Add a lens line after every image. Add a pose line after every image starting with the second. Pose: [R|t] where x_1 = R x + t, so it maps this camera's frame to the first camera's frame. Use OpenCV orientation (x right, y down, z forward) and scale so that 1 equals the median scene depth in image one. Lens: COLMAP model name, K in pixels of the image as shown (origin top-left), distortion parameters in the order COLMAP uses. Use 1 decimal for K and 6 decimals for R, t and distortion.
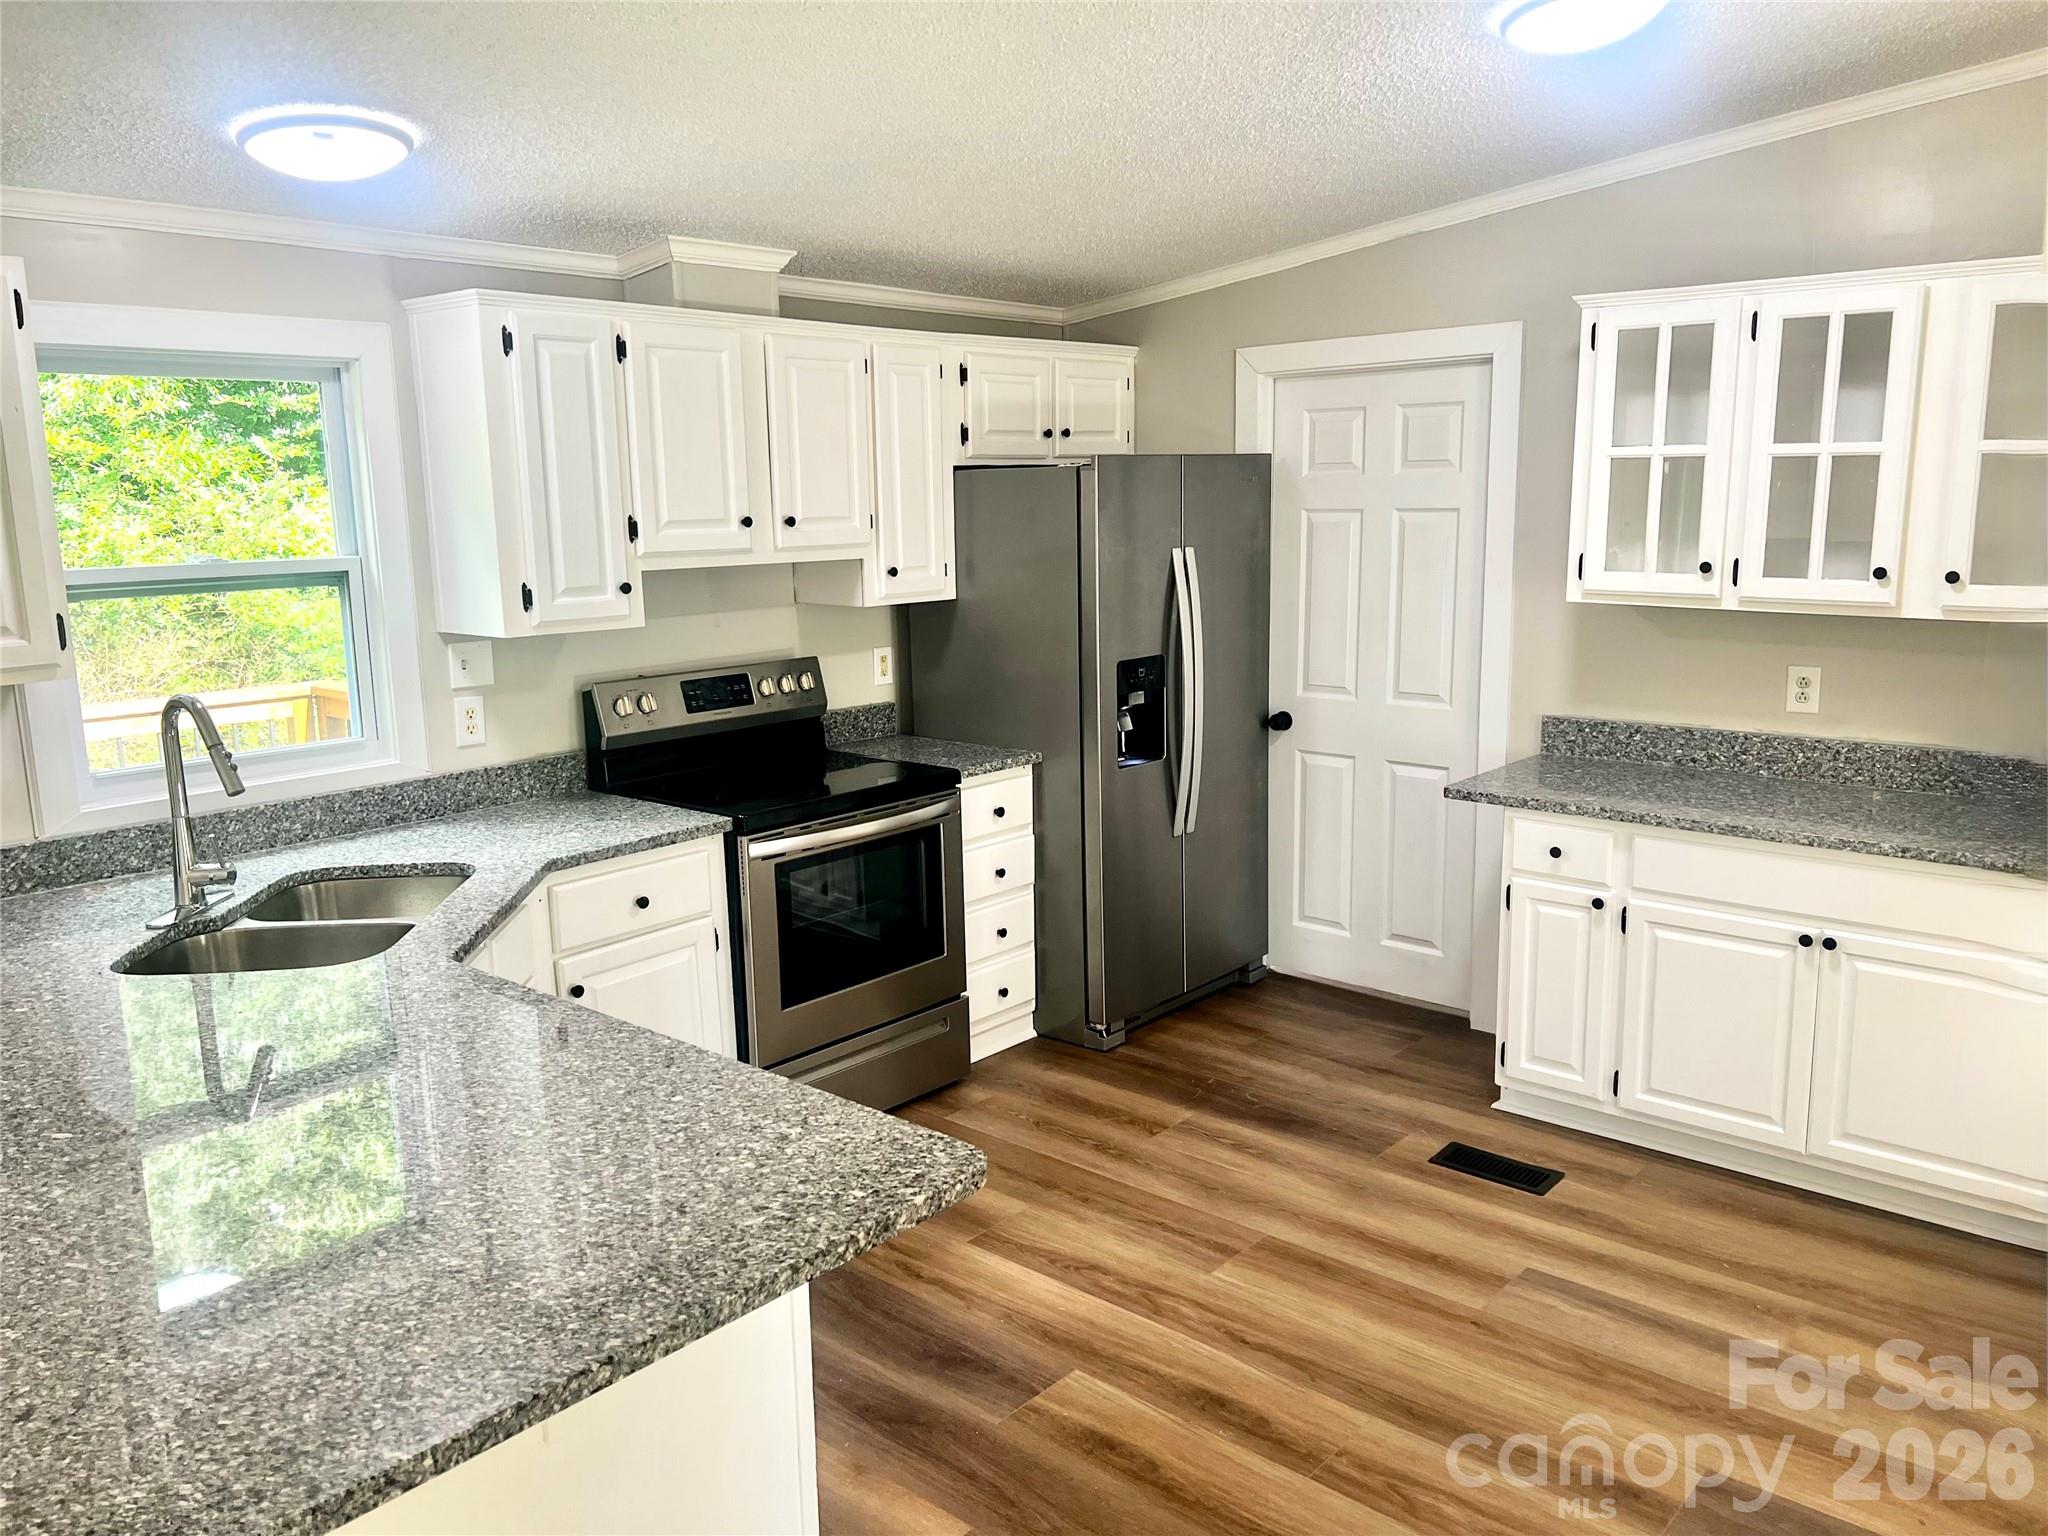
lens RADIAL K [[1540.0, 0, 1019.5], [0, 1540.0, 767.2], [0, 0, 1]] dist [0.070576, -0.009595]
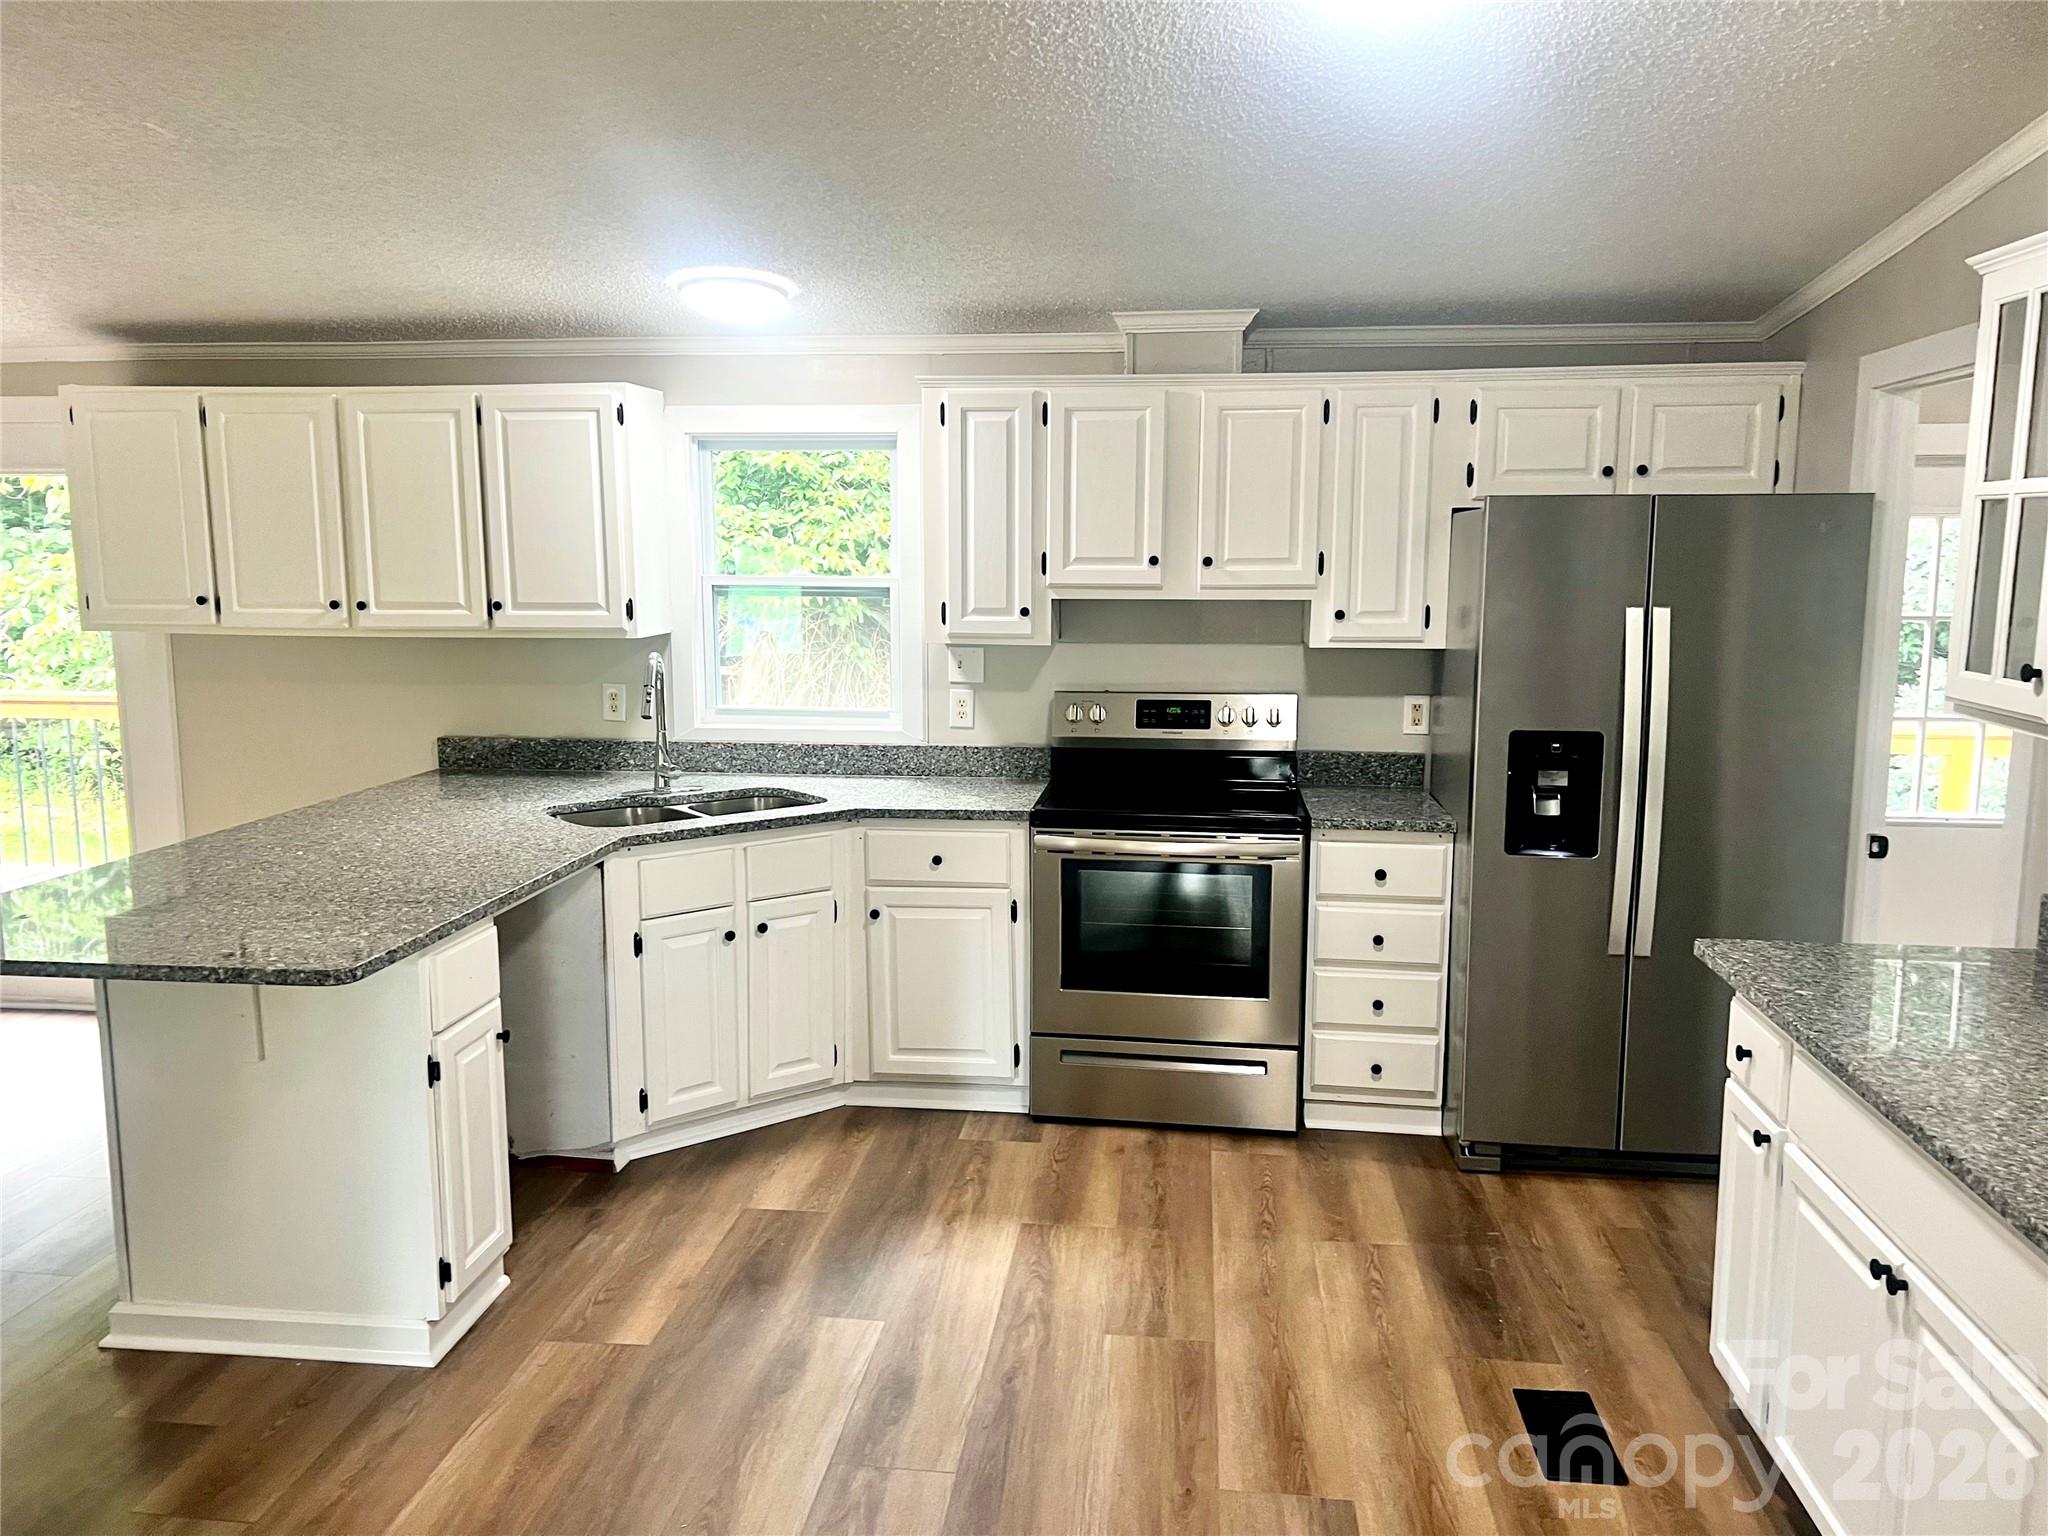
lens RADIAL K [[1540.0, 0, 1014.9], [0, 1540.0, 766.7], [0, 0, 1]] dist [0.070576, -0.009595]
pose [[0.558353, 0.136985, -0.818216, 0.696751], [-0.161894, 0.985303, 0.054482, -0.056585], [0.813654, 0.102044, 0.572324, 0.299014]]
